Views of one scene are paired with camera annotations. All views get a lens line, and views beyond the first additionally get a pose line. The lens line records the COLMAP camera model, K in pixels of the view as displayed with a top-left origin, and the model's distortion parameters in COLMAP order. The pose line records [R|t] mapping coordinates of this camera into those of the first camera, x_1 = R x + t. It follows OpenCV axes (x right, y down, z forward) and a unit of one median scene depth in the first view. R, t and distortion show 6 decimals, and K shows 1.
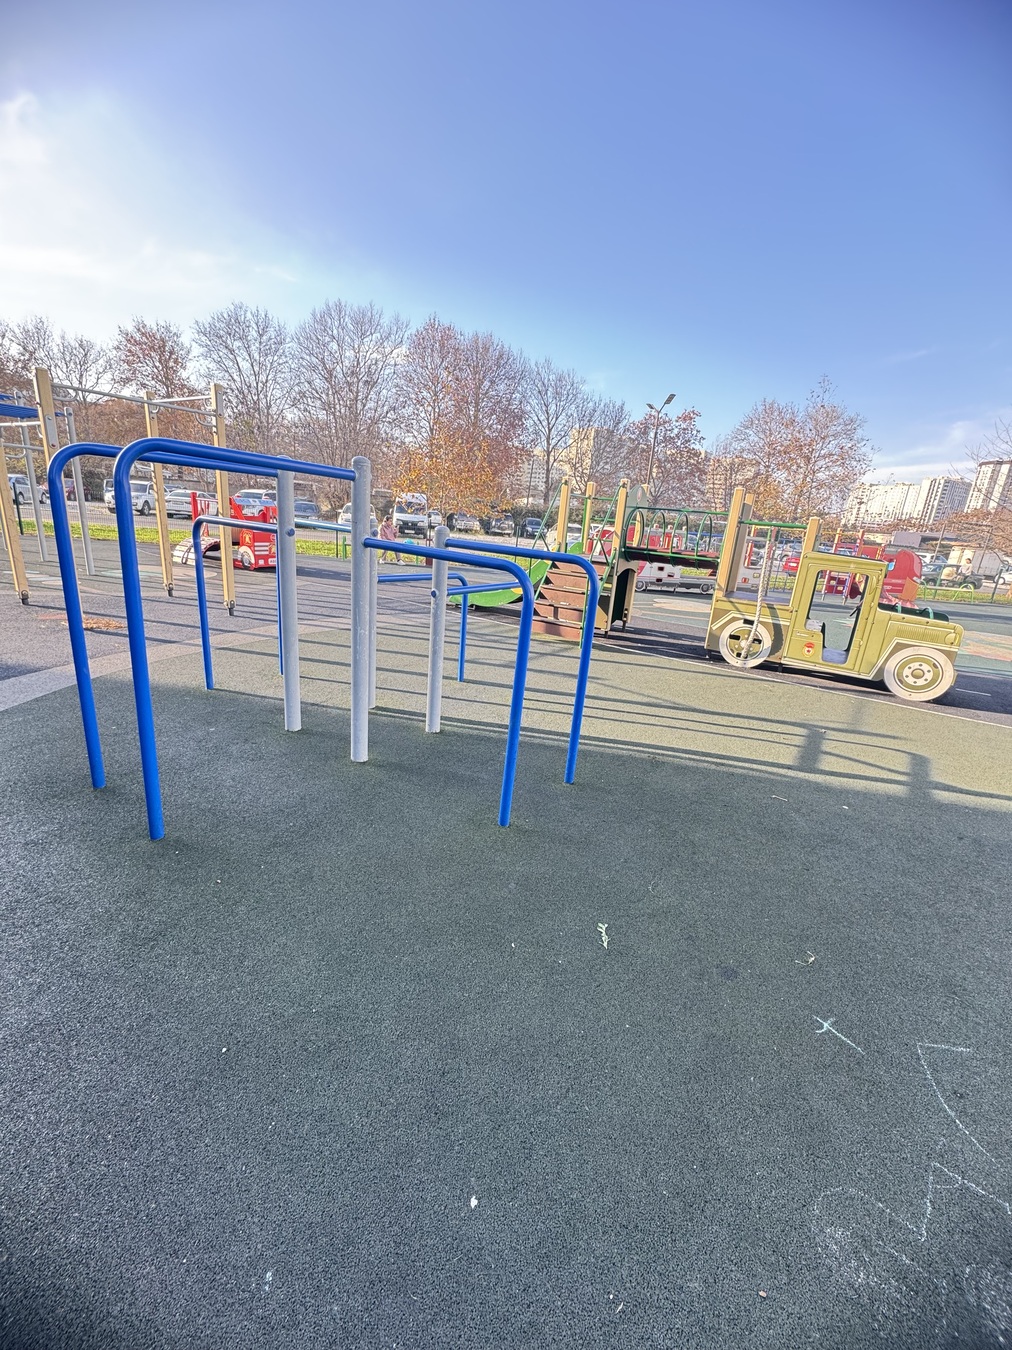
lens RADIAL K [[536.5, 0, 504.2], [0, 536.5, 673.9], [0, 0, 1]] dist [-0.000957, -0.000050]
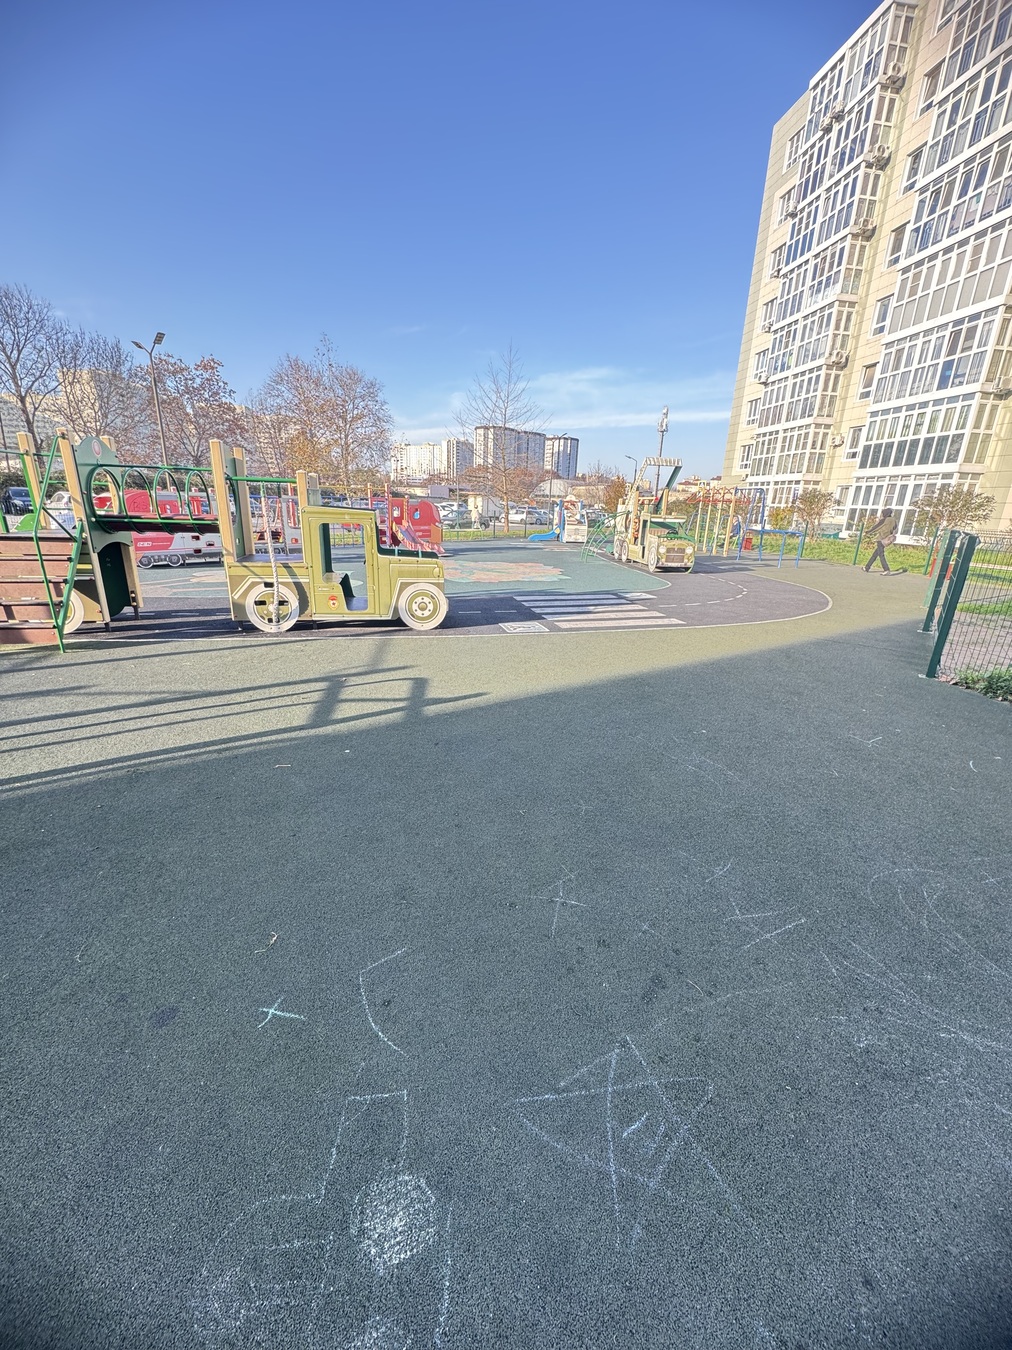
lens RADIAL K [[536.5, 0, 508.2], [0, 536.5, 676.1], [0, 0, 1]] dist [-0.000957, -0.000050]
pose [[0.733937, -0.264234, 0.625713, 0.142229], [0.220268, 0.964033, 0.148738, 0.012884], [-0.642509, 0.028660, 0.765742, 0.000472]]
